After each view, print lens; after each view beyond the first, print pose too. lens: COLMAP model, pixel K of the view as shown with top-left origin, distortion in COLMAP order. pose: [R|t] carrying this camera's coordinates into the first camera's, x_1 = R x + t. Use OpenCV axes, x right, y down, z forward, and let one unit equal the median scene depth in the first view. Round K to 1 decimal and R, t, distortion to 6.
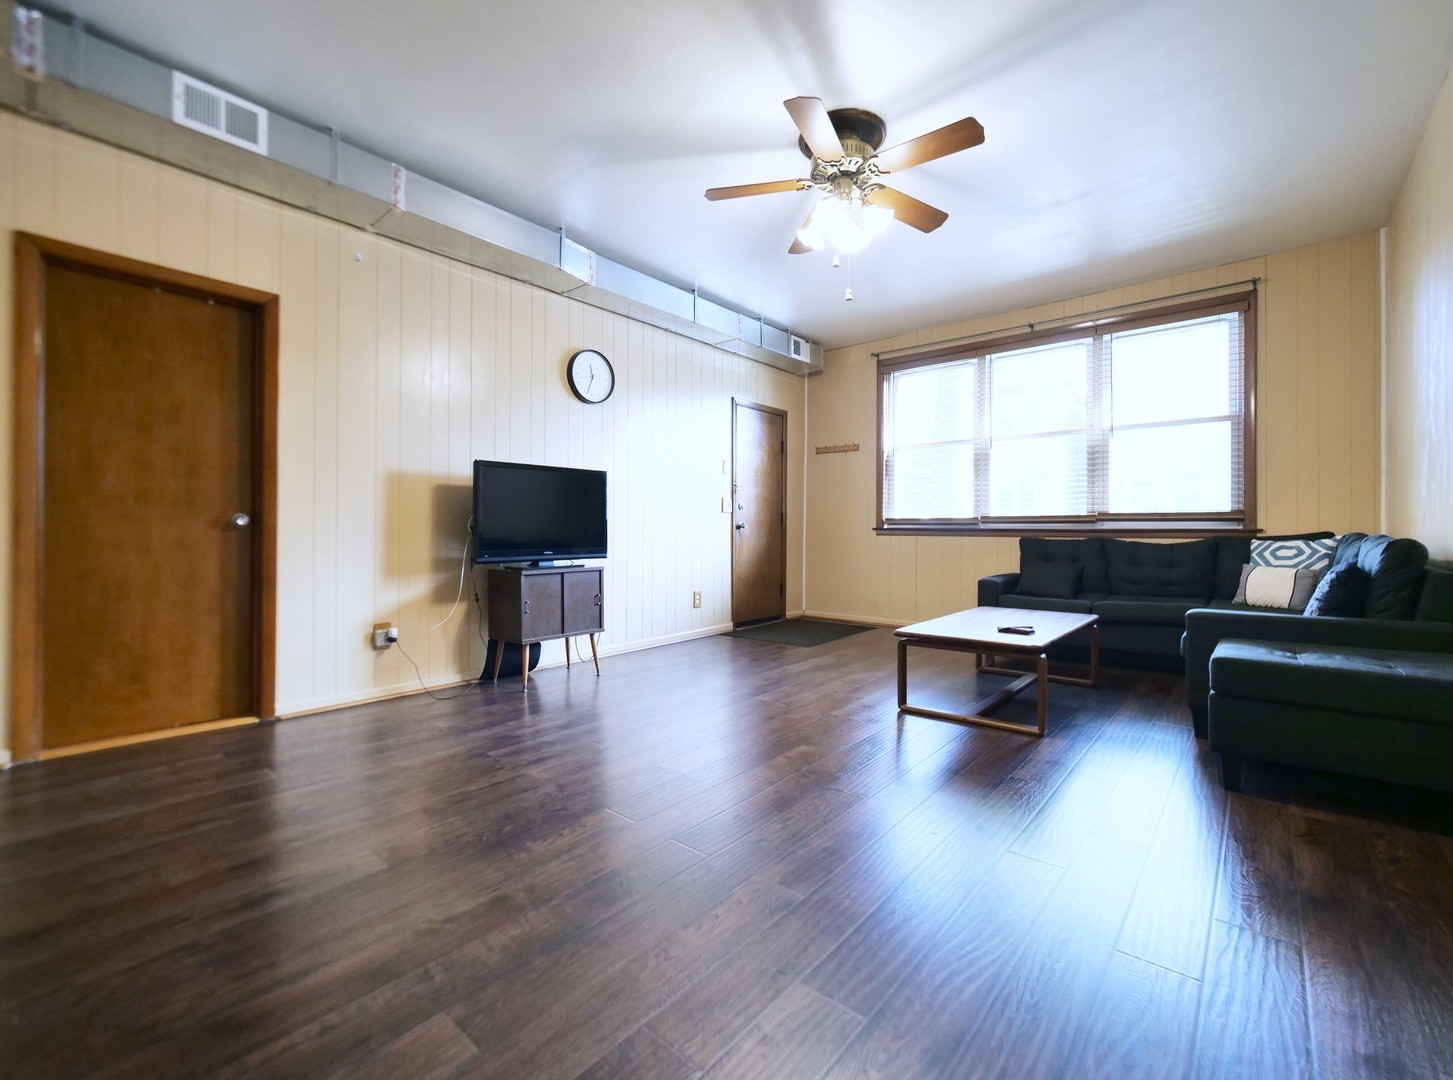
lens RADIAL K [[621.5, 0, 726.0], [0, 621.5, 539.5], [0, 0, 1]] dist [-0.002263, -0.002296]
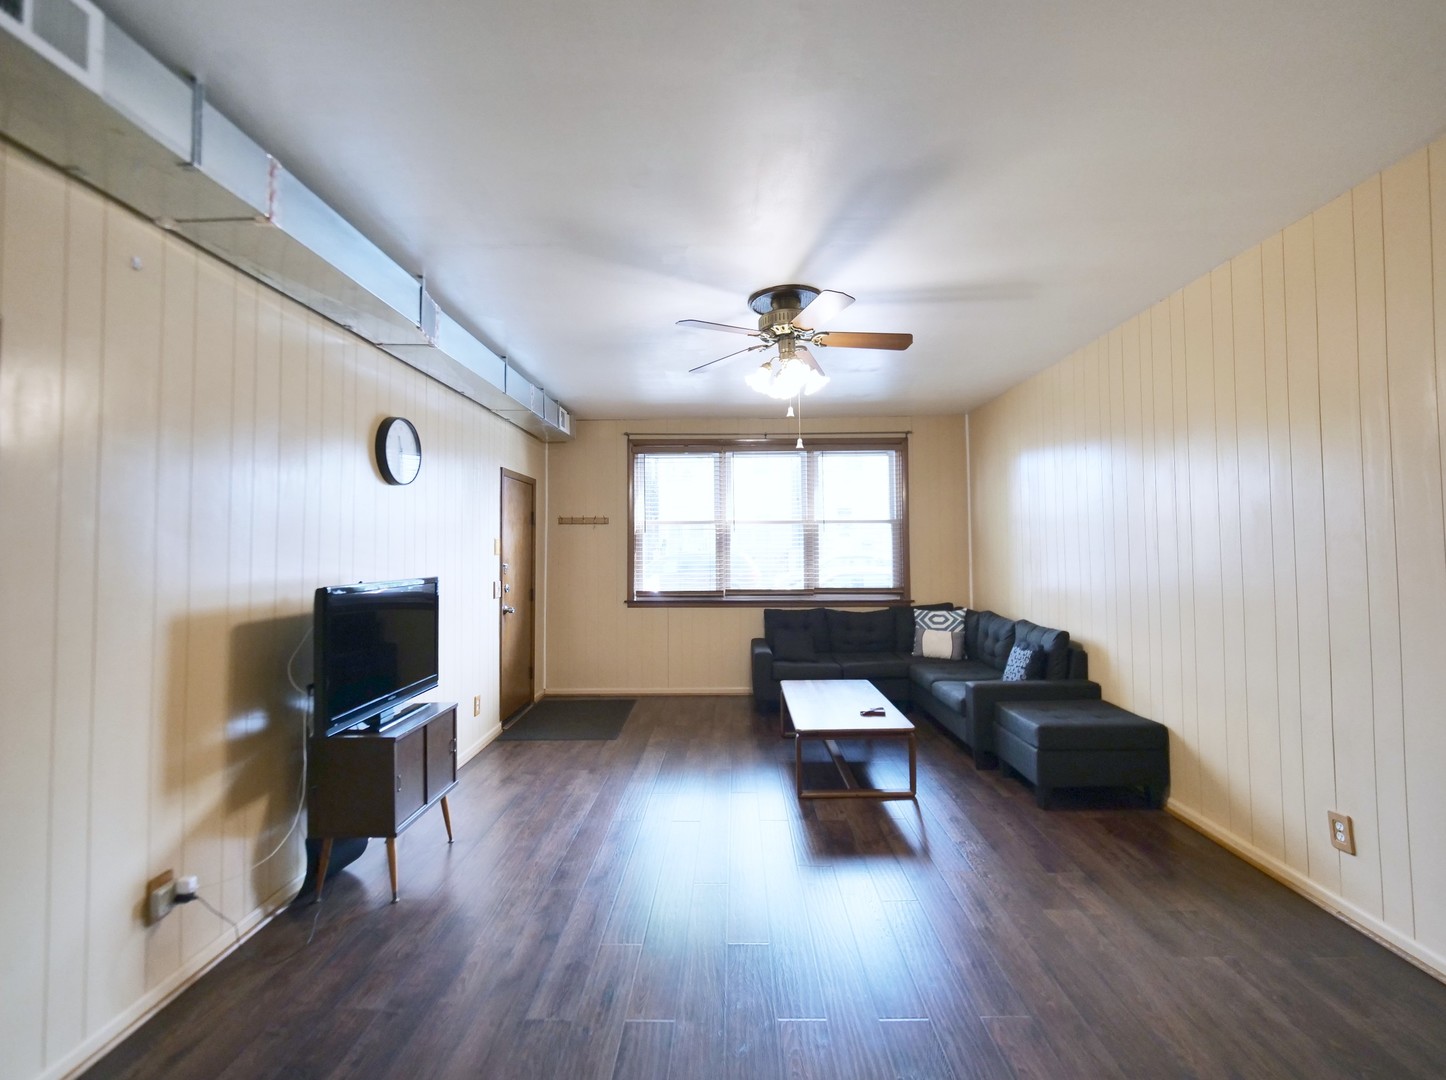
lens RADIAL K [[618.5, 0, 723.4], [0, 618.5, 537.5], [0, 0, 1]] dist [-0.002263, -0.002296]
pose [[0.766126, 0.004629, 0.642674, -0.416536], [0.017237, 0.999466, -0.027746, -0.129788], [-0.642459, 0.032335, 0.765637, 0.155608]]
